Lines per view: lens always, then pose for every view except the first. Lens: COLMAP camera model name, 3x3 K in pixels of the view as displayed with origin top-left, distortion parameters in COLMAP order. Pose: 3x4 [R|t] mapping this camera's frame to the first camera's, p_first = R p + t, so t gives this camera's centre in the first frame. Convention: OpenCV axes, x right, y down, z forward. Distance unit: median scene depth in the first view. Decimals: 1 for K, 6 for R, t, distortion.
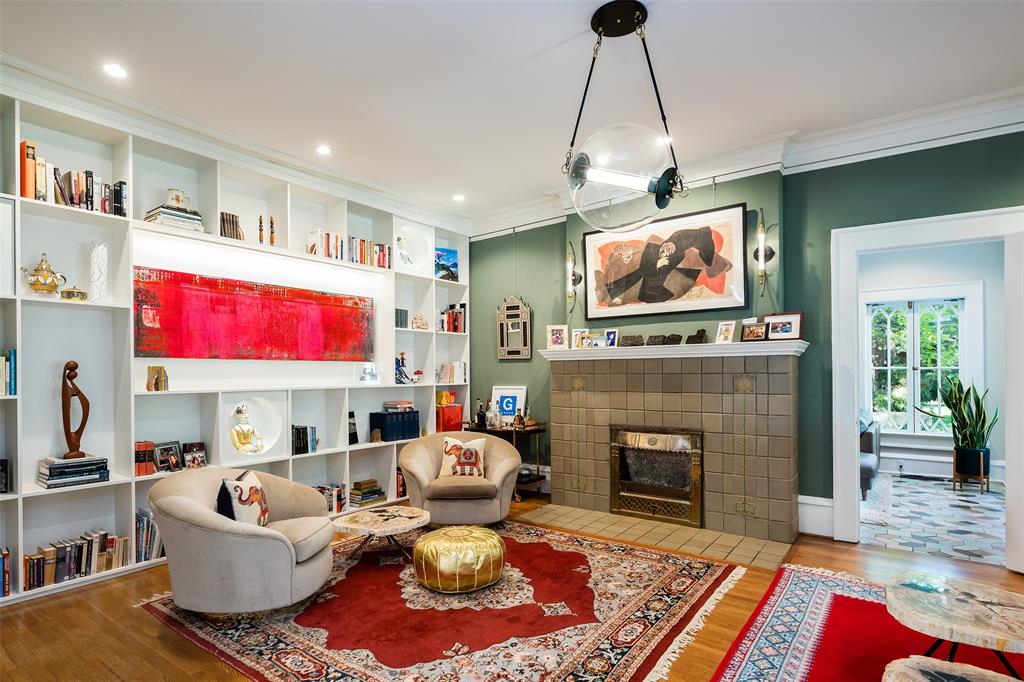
lens RADIAL K [[518.2, 0, 503.0], [0, 518.2, 377.3], [0, 0, 1]] dist [-0.000385, -0.000306]
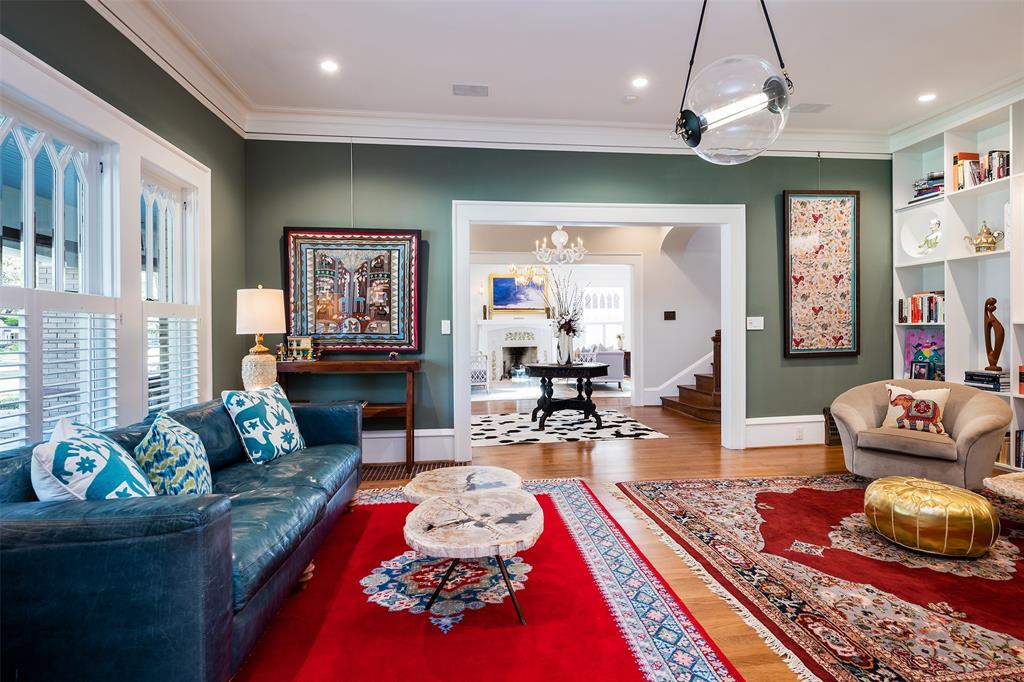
lens RADIAL K [[543.3, 0, 514.6], [0, 543.3, 333.1], [0, 0, 1]] dist [-0.003508, 0.002781]
pose [[-0.727458, 0.016899, -0.685944, 1.154205], [0.010595, 0.999854, 0.013396, 0.031261], [0.686070, 0.002478, -0.727531, 1.333999]]
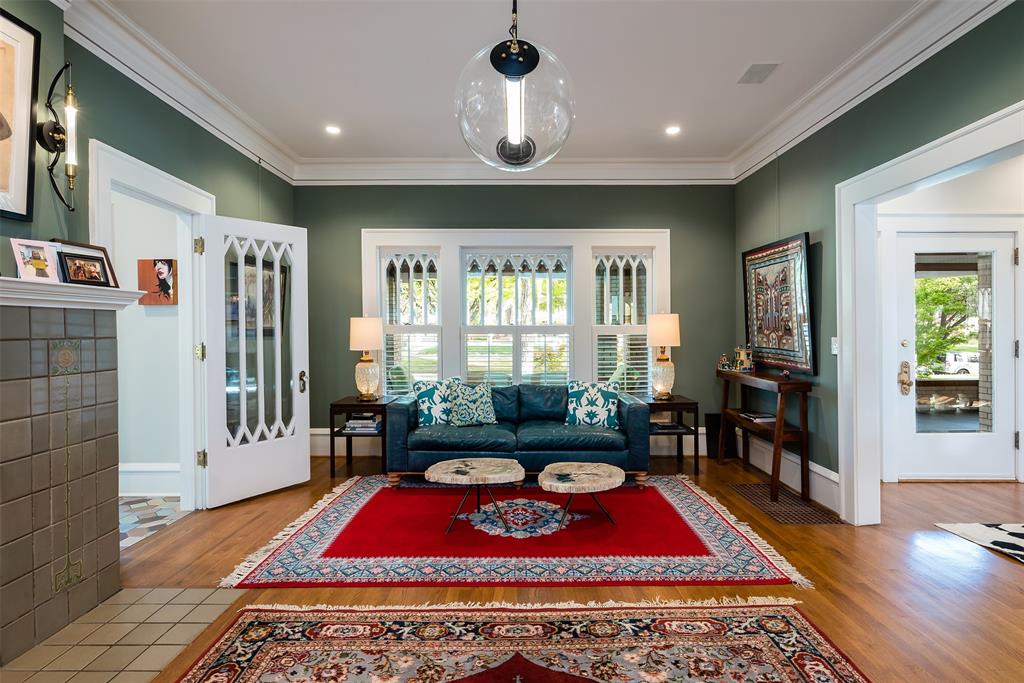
lens RADIAL K [[518.2, 0, 516.7], [0, 518.2, 333.0], [0, 0, 1]] dist [-0.000385, -0.000306]
pose [[-0.587772, 0.003393, 0.809019, -0.416882], [0.013158, 0.999899, 0.005366, -0.015630], [-0.808919, 0.013799, -0.587758, 1.354553]]
